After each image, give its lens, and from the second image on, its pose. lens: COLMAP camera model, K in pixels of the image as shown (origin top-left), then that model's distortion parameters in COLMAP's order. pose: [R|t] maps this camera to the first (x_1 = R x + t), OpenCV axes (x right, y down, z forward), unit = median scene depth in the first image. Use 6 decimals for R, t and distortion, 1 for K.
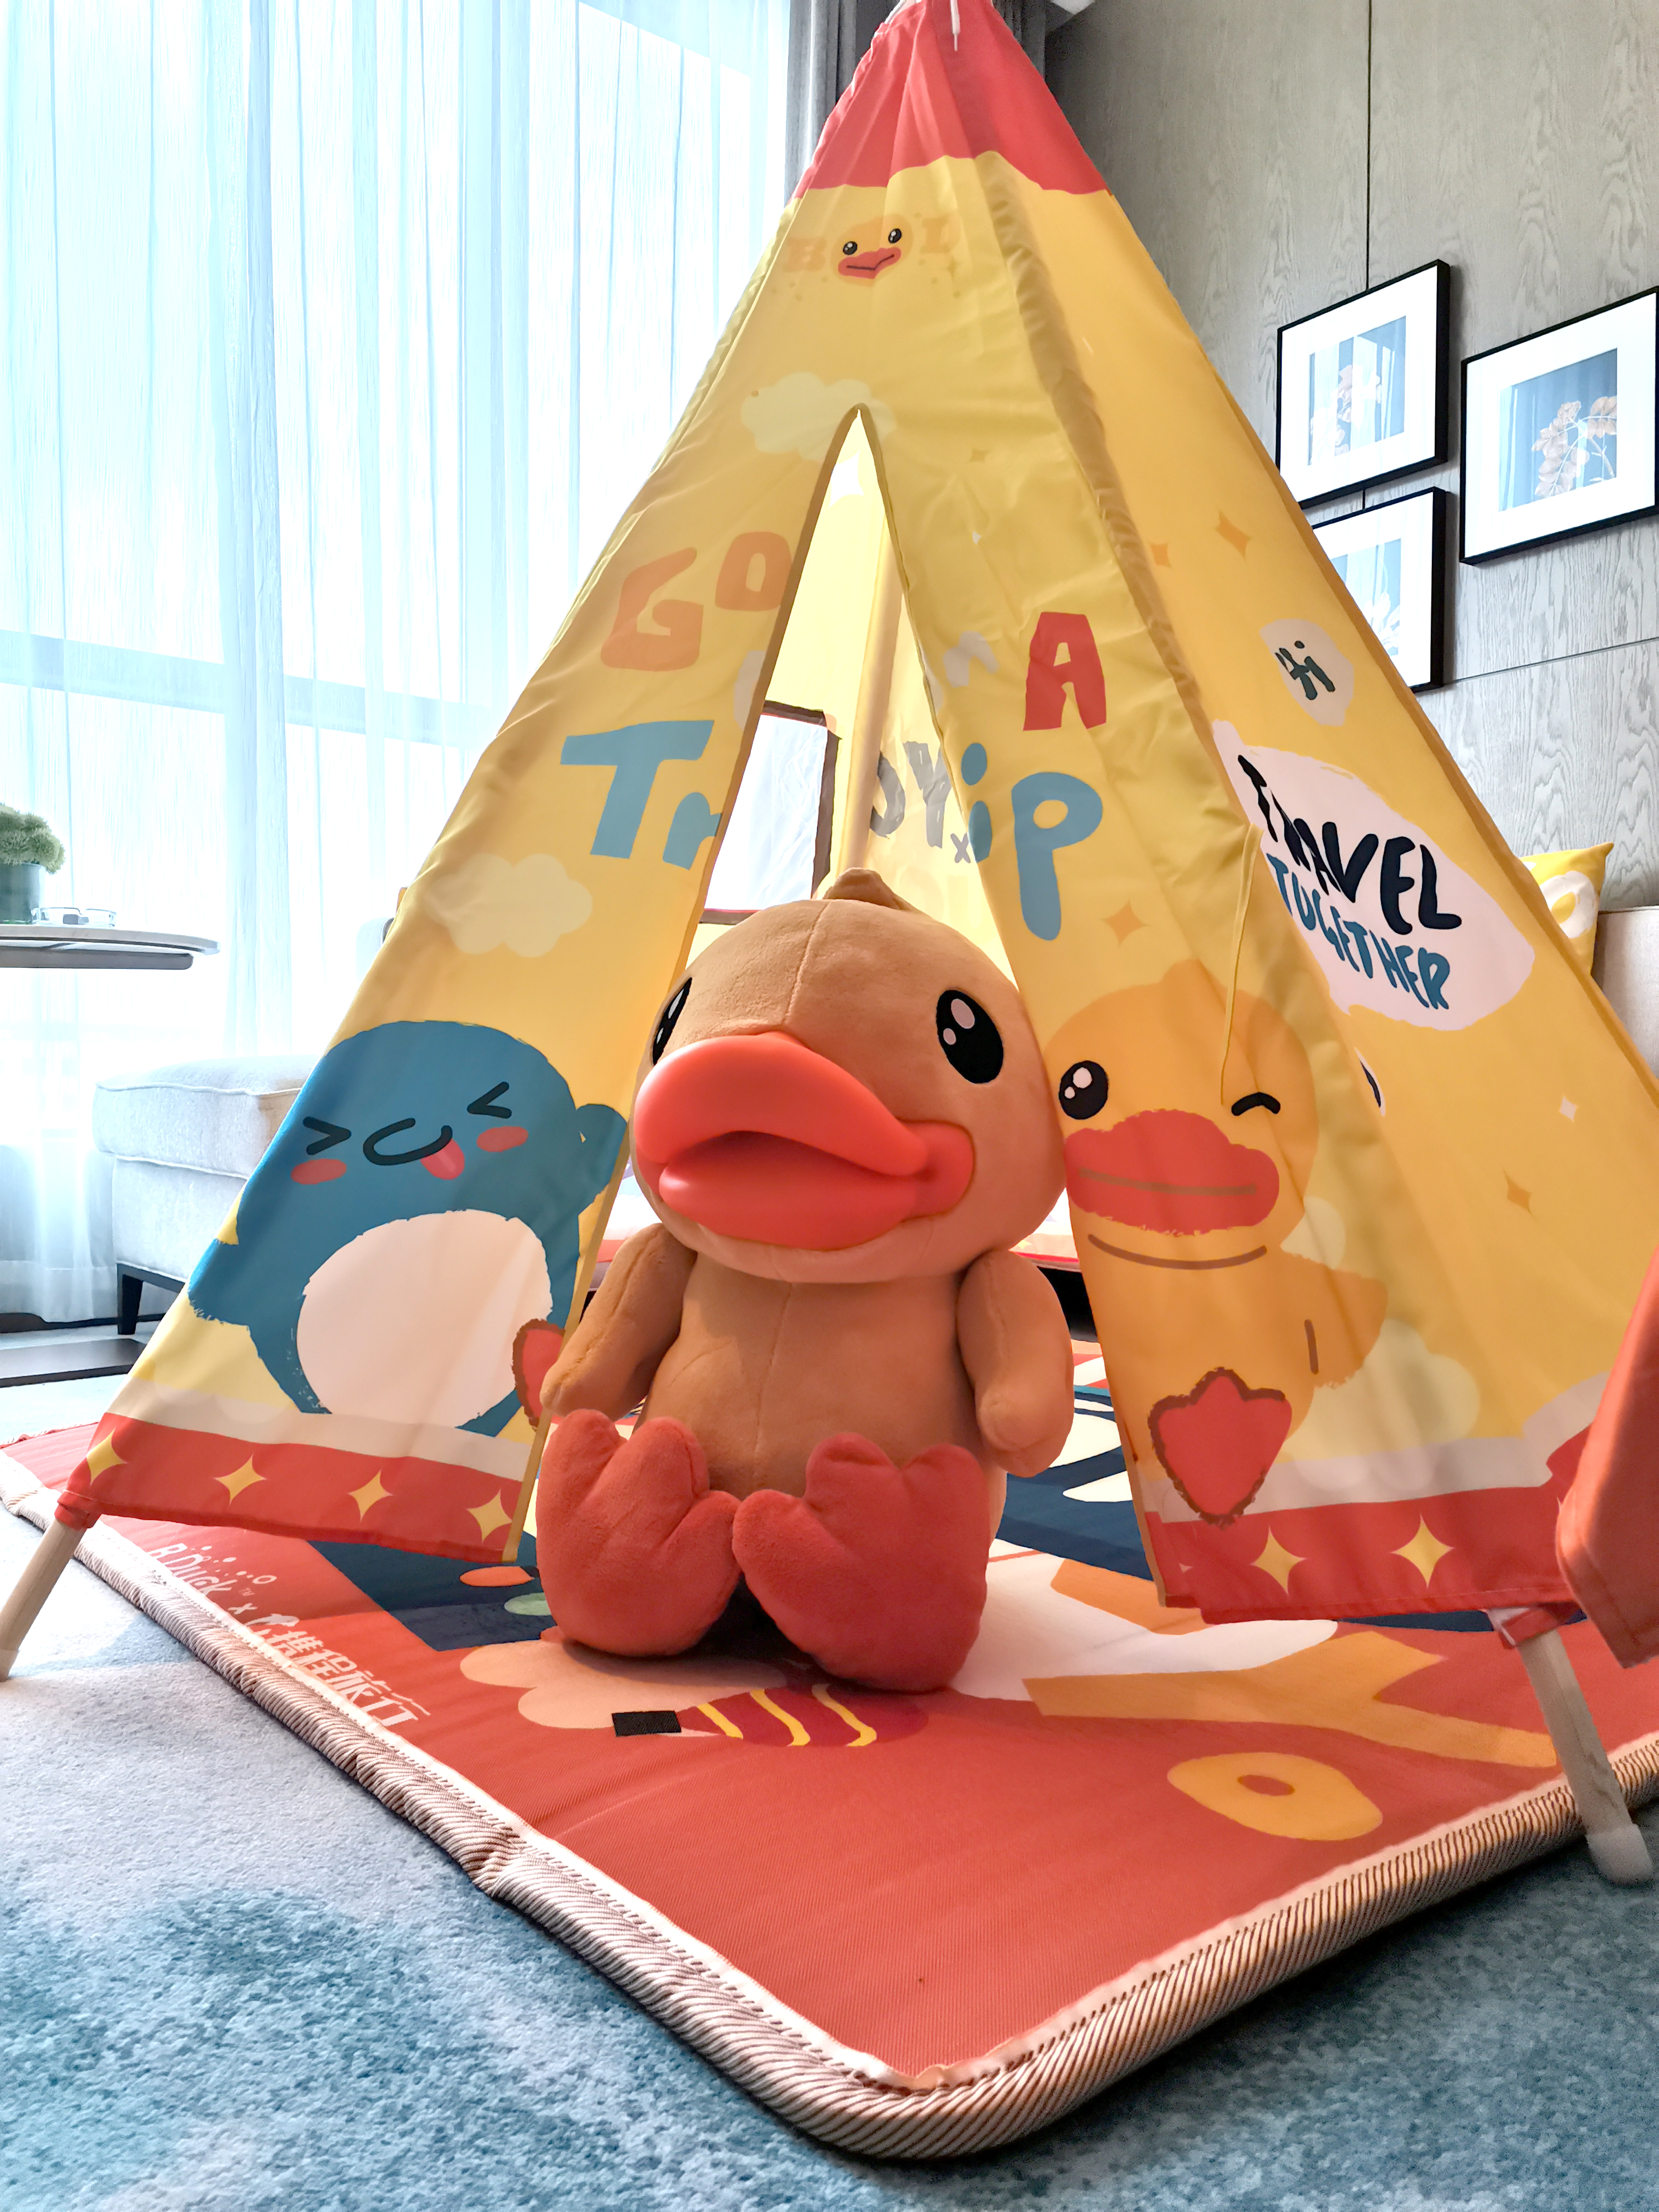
lens RADIAL K [[1654.6, 0, 831.9], [0, 1654.6, 1099.1], [0, 0, 1]] dist [0.060032, -0.031949]
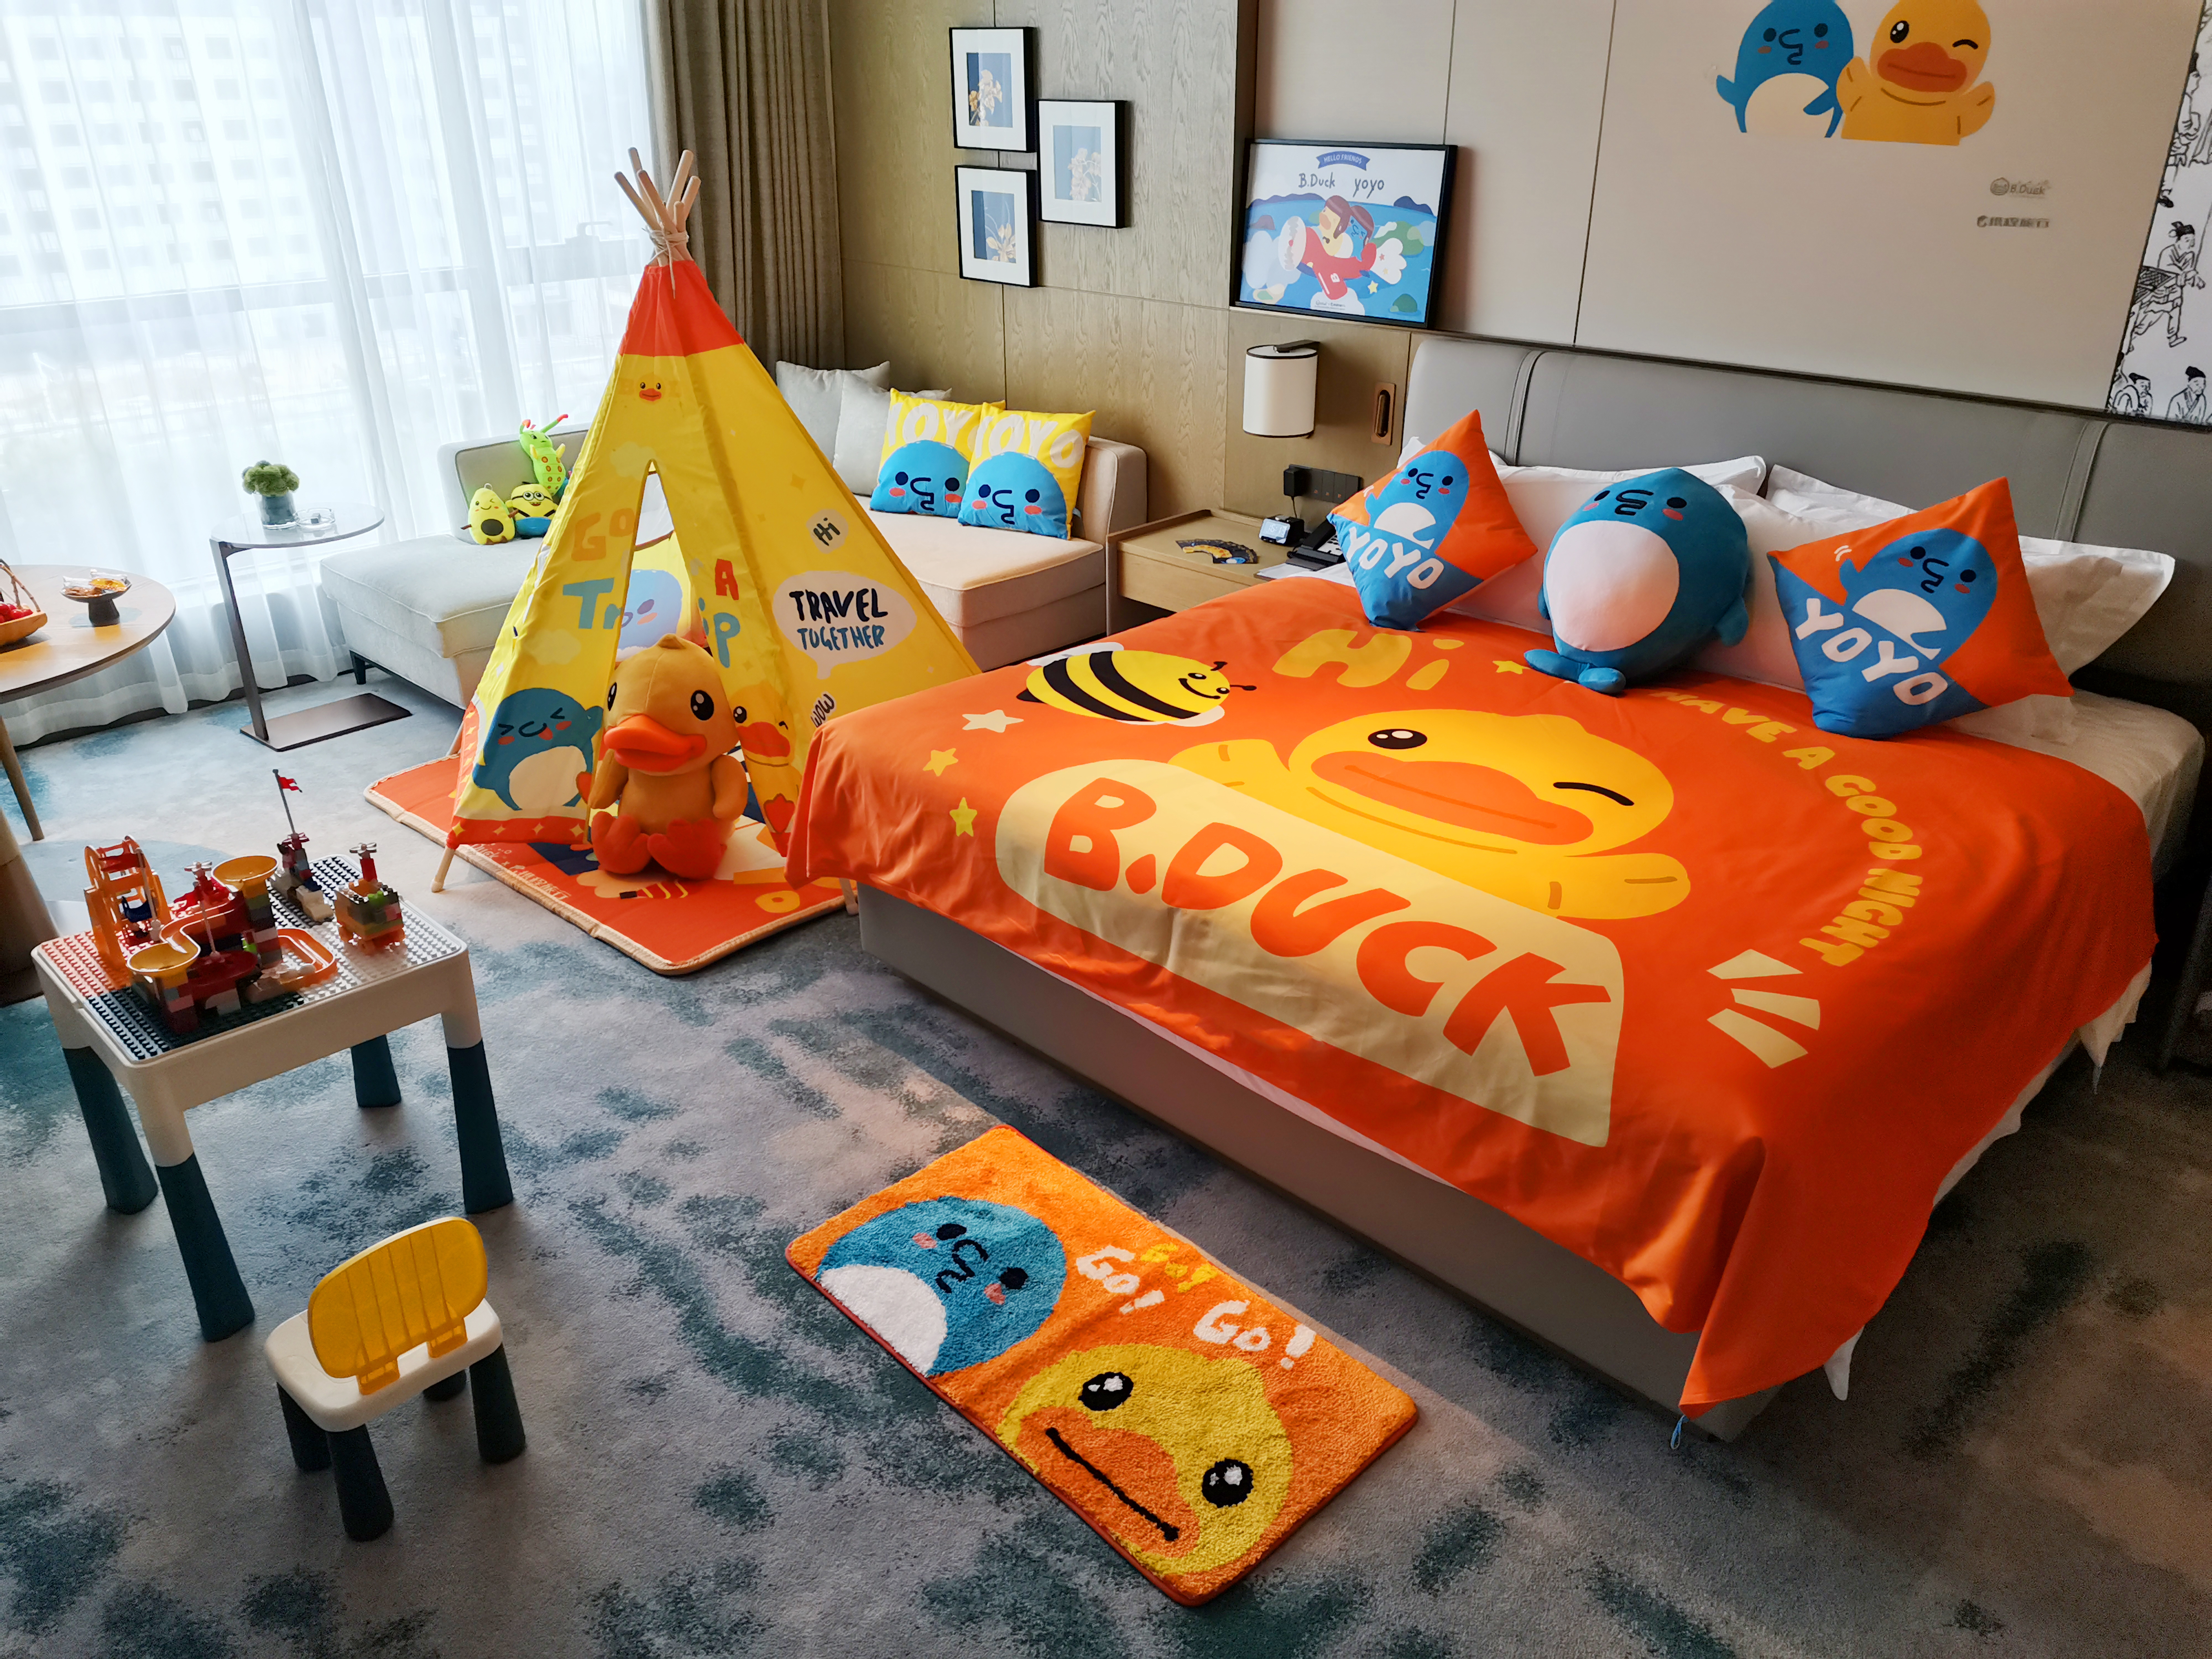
lens RADIAL K [[1654.6, 0, 1107.0], [0, 1654.6, 836.2], [0, 0, 1]] dist [0.060032, -0.031949]
pose [[0.990252, -0.067332, 0.121933, 0.443391], [0.009679, 0.906549, 0.421989, -1.152660], [-0.138952, -0.416696, 0.898364, -2.167537]]
